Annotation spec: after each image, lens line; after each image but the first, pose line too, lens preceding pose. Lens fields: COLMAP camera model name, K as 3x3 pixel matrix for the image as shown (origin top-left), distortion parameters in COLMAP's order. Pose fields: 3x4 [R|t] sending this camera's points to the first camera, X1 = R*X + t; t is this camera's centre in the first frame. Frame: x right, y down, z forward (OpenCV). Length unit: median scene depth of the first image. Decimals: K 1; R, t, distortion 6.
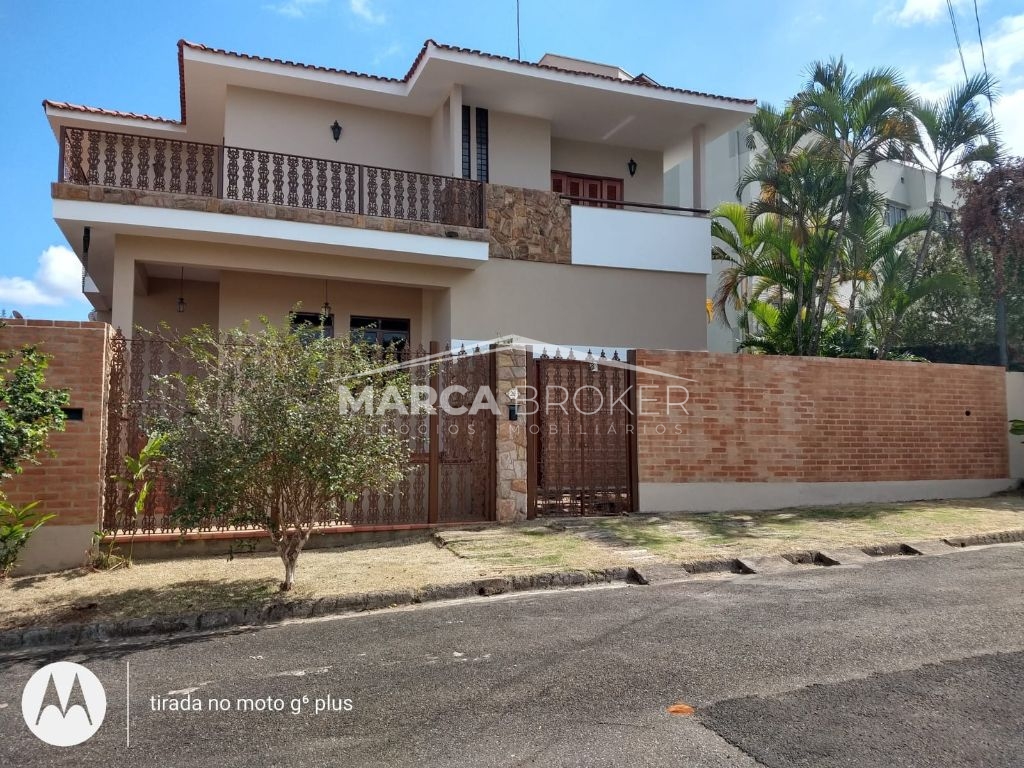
lens RADIAL K [[789.3, 0, 503.8], [0, 789.3, 378.0], [0, 0, 1]] dist [0.177221, -0.361401]
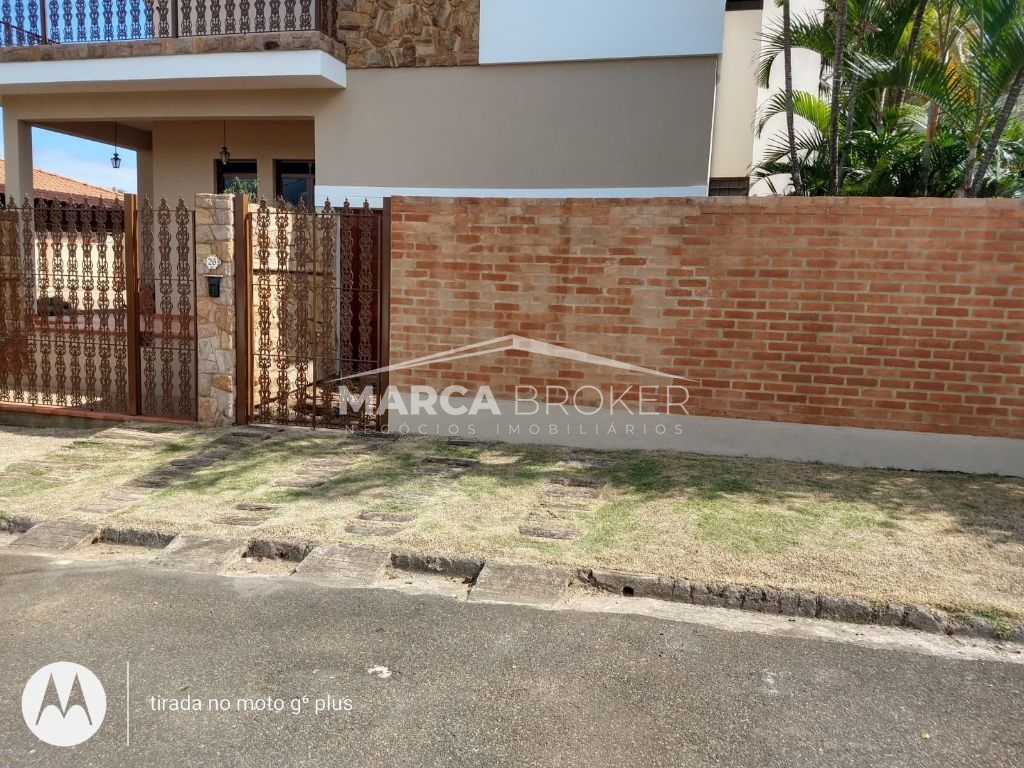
lens RADIAL K [[797.2, 0, 512.0], [0, 797.2, 384.0], [0, 0, 1]] dist [0.209854, -0.374148]
pose [[0.817642, 0.100176, -0.566945, 0.643644], [0.018370, 0.979705, 0.199600, -0.015281], [0.575434, -0.173616, 0.799208, 0.475833]]
